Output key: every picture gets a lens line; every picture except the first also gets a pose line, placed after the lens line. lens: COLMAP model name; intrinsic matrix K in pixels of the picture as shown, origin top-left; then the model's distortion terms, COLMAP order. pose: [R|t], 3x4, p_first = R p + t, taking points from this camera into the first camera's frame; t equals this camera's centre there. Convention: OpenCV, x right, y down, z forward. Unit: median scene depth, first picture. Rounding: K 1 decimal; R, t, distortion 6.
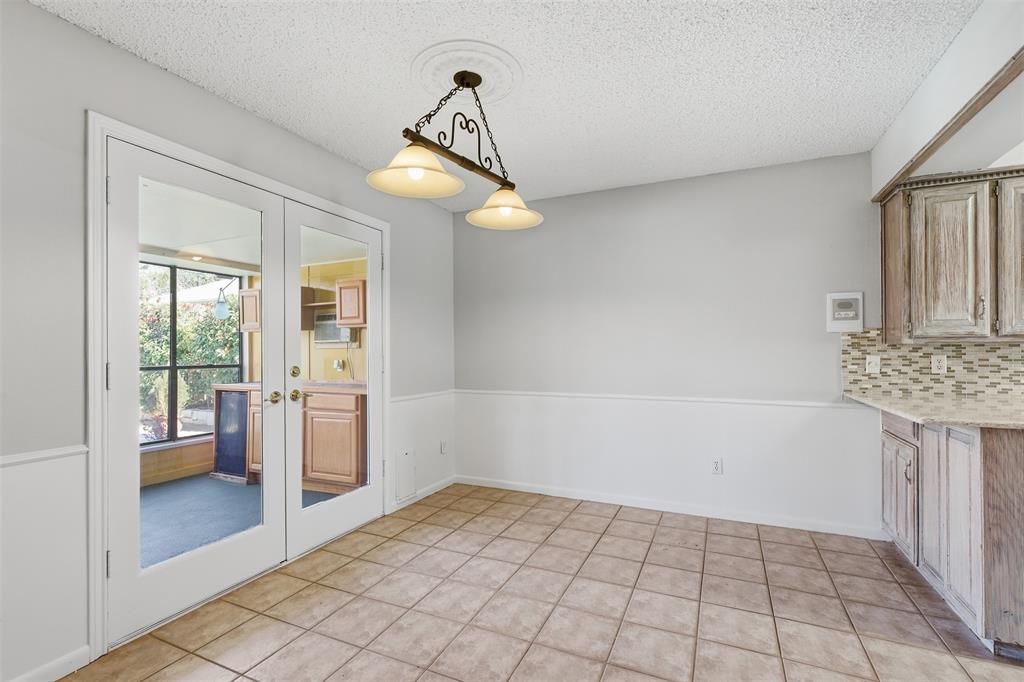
lens RADIAL K [[463.1, 0, 513.3], [0, 463.1, 343.1], [0, 0, 1]] dist [0.008100, -0.000417]
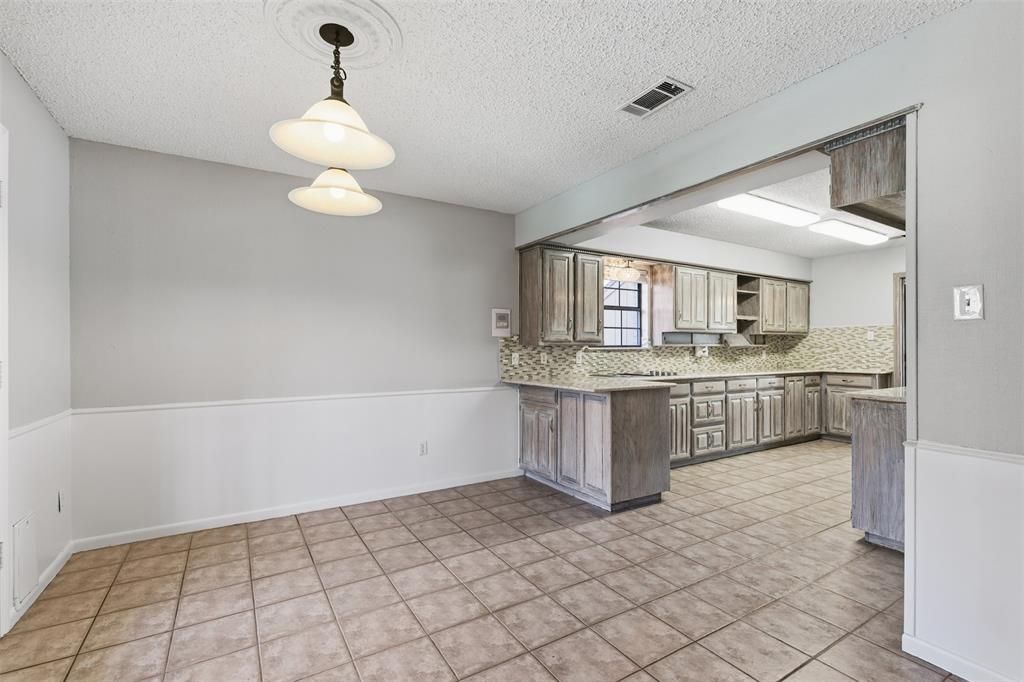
lens RADIAL K [[463.1, 0, 512.8], [0, 463.1, 345.8], [0, 0, 1]] dist [0.008100, -0.000417]
pose [[0.563259, 0.004637, 0.826267, -0.465486], [-0.015558, 0.999866, 0.004995, -0.003732], [-0.826134, -0.015669, 0.563256, 0.179771]]
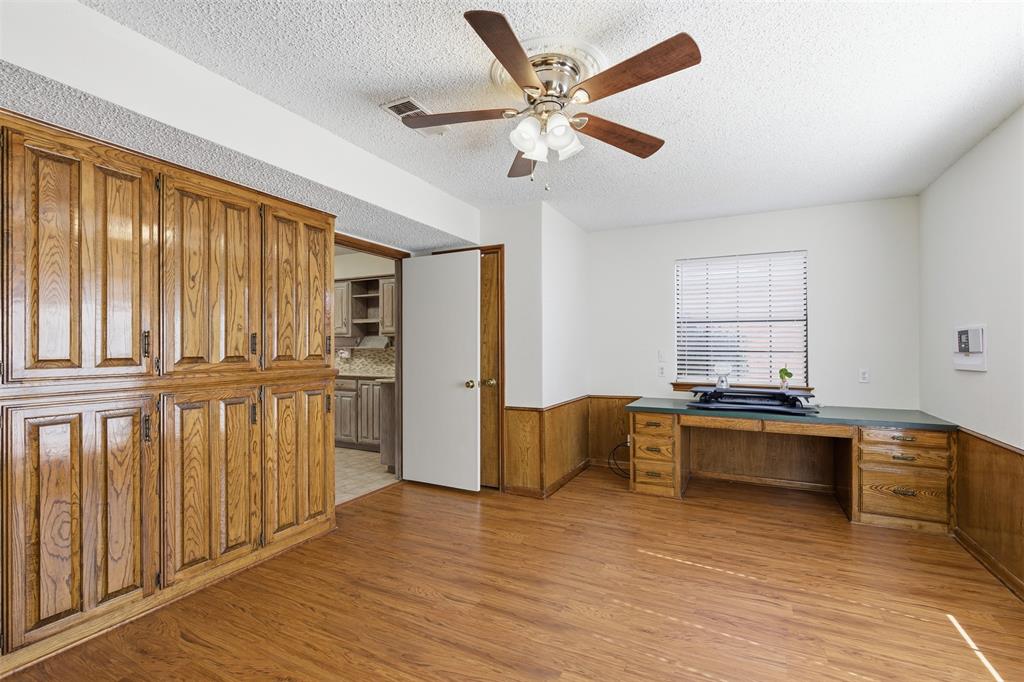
lens RADIAL K [[463.1, 0, 512.1], [0, 463.1, 344.4], [0, 0, 1]] dist [0.008100, -0.000417]
pose [[0.999186, 0.002722, -0.040239, 2.324809], [-0.002257, 0.999930, 0.011599, -0.047858], [0.040267, -0.011499, 0.999123, -1.460540]]
